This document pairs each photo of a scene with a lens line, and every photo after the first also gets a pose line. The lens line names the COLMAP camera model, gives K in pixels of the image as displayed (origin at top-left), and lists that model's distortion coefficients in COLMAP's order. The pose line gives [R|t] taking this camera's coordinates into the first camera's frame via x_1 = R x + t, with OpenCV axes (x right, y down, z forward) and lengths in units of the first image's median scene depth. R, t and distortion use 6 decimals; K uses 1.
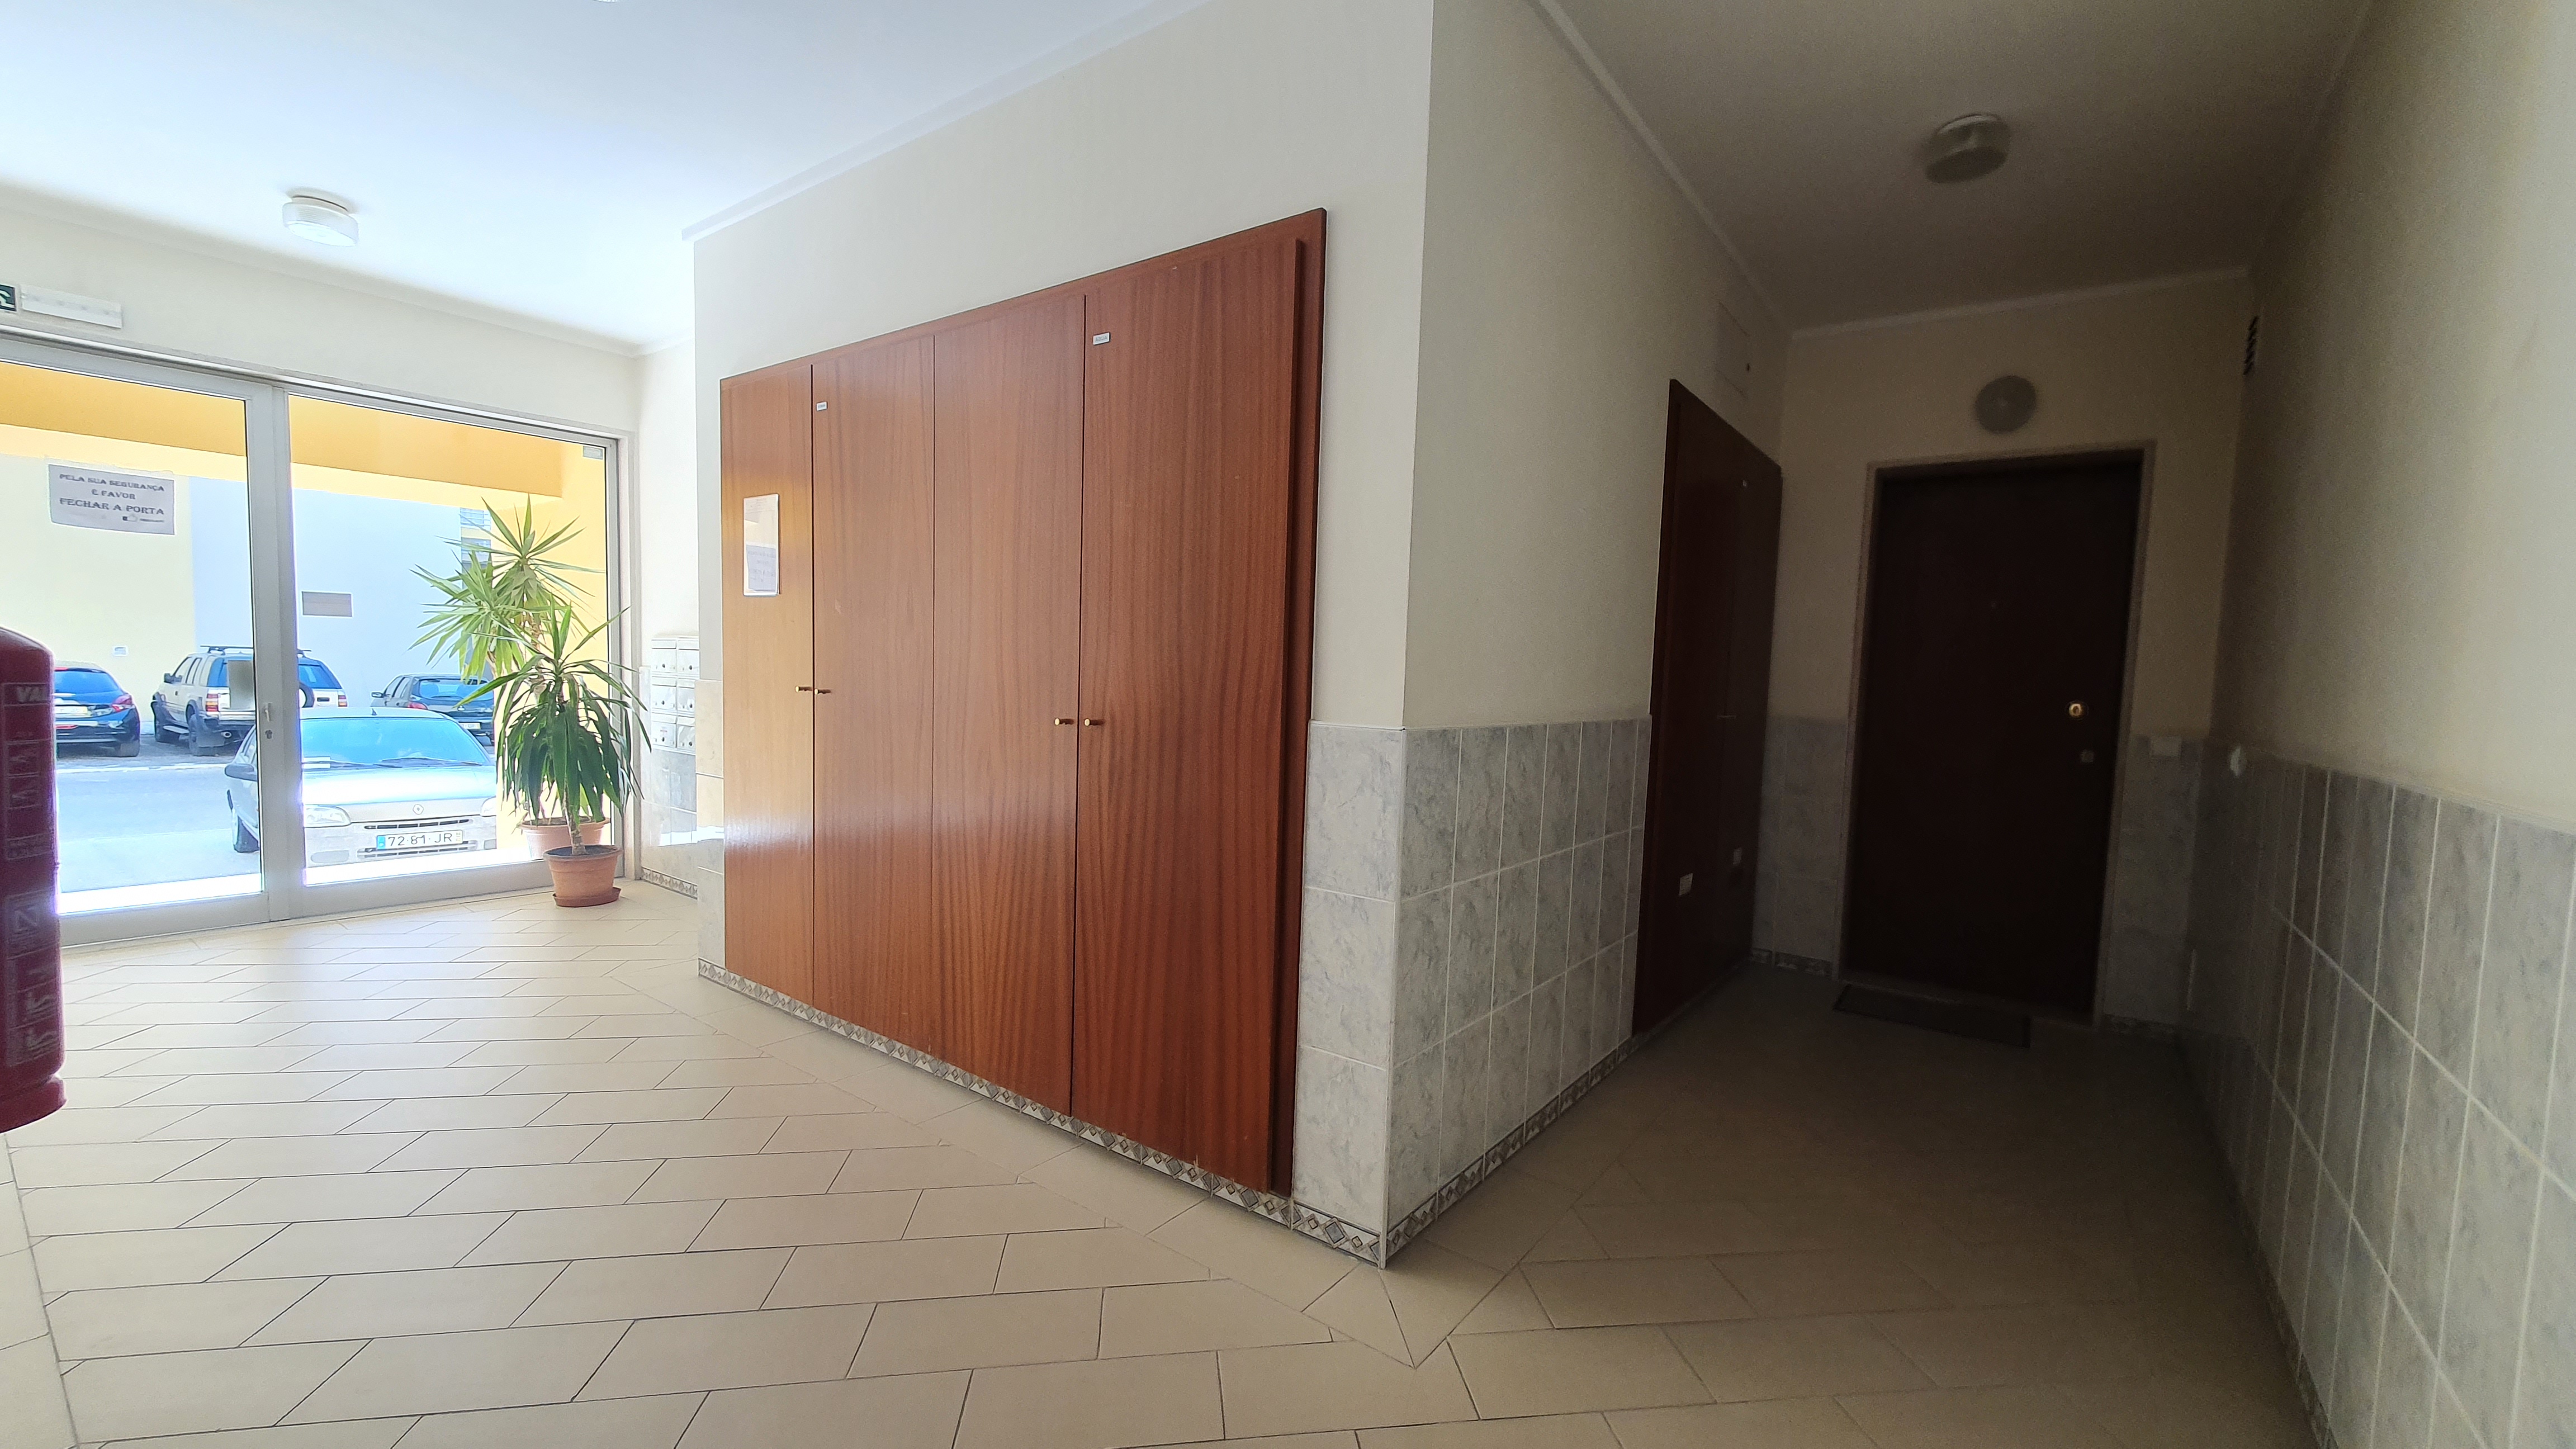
lens RADIAL K [[1024.7, 0, 1298.9], [0, 1024.7, 740.0], [0, 0, 1]] dist [0.024037, 0.000236]
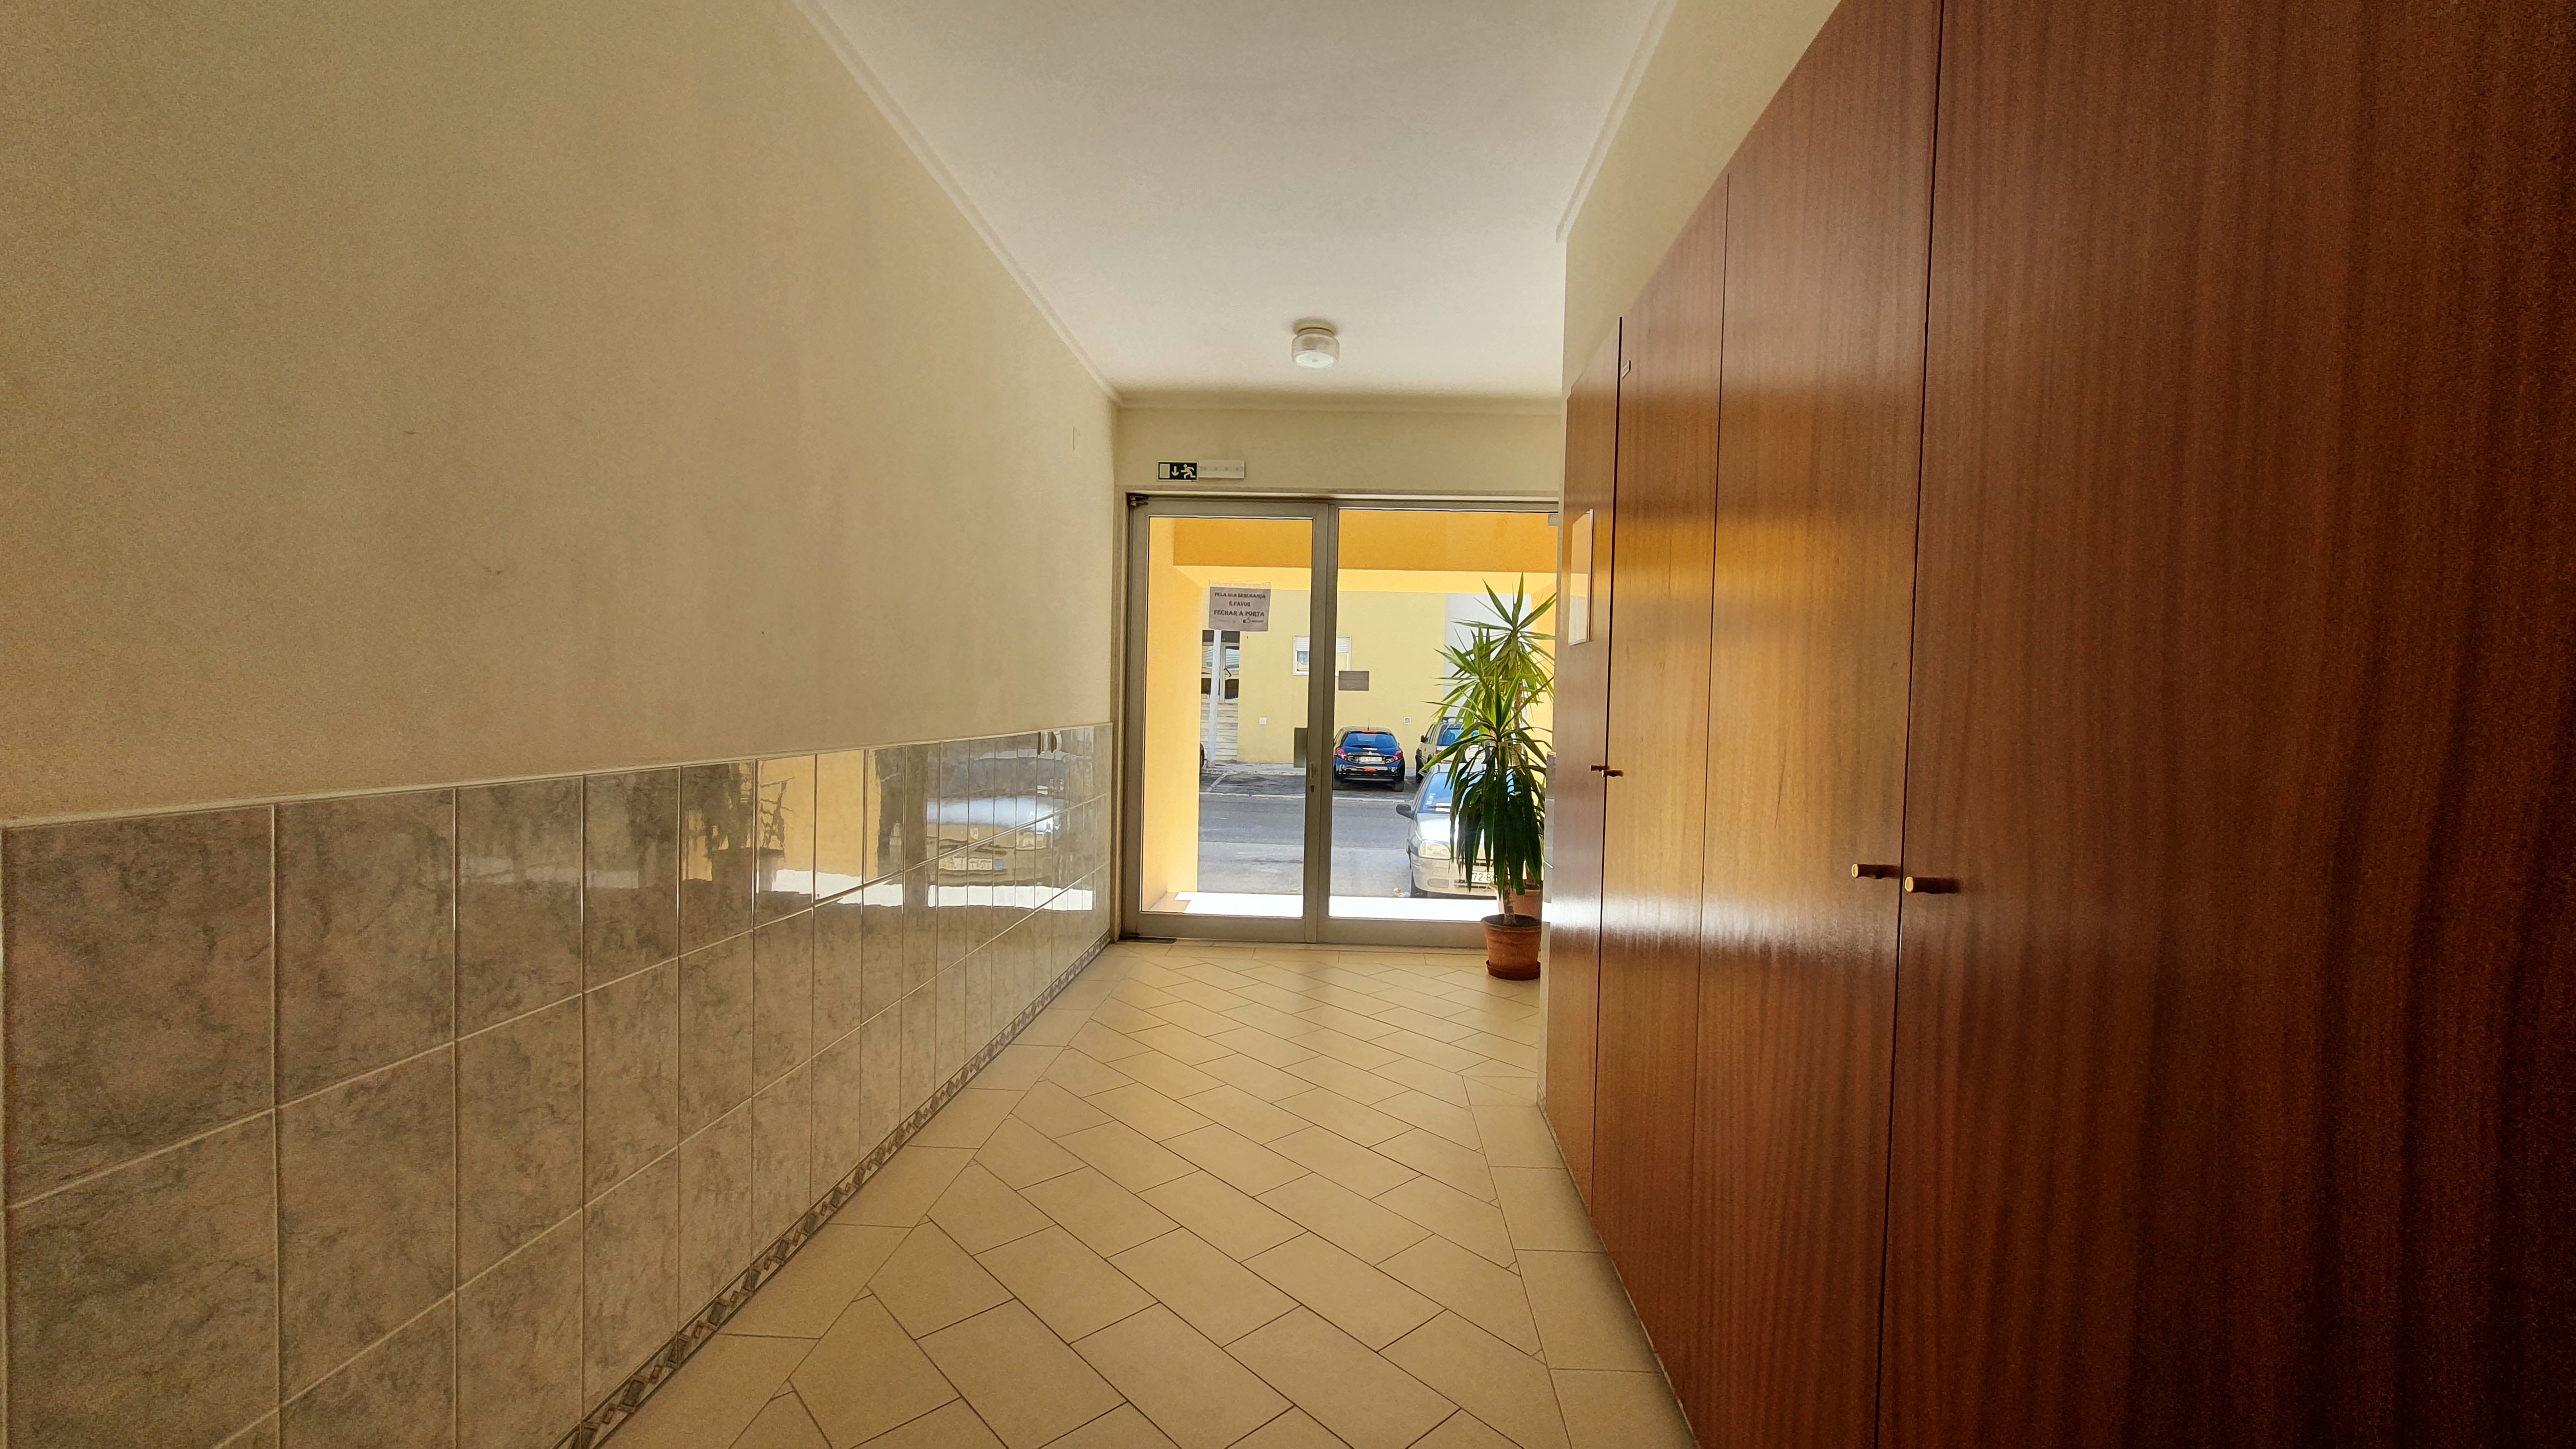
lens RADIAL K [[1024.7, 0, 1298.9], [0, 1024.7, 740.0], [0, 0, 1]] dist [0.024037, 0.000236]
pose [[0.554598, 0.015851, -0.831967, 0.004081], [-0.069847, 0.997177, -0.027562, -0.026057], [0.829182, 0.073396, 0.554140, 0.310229]]
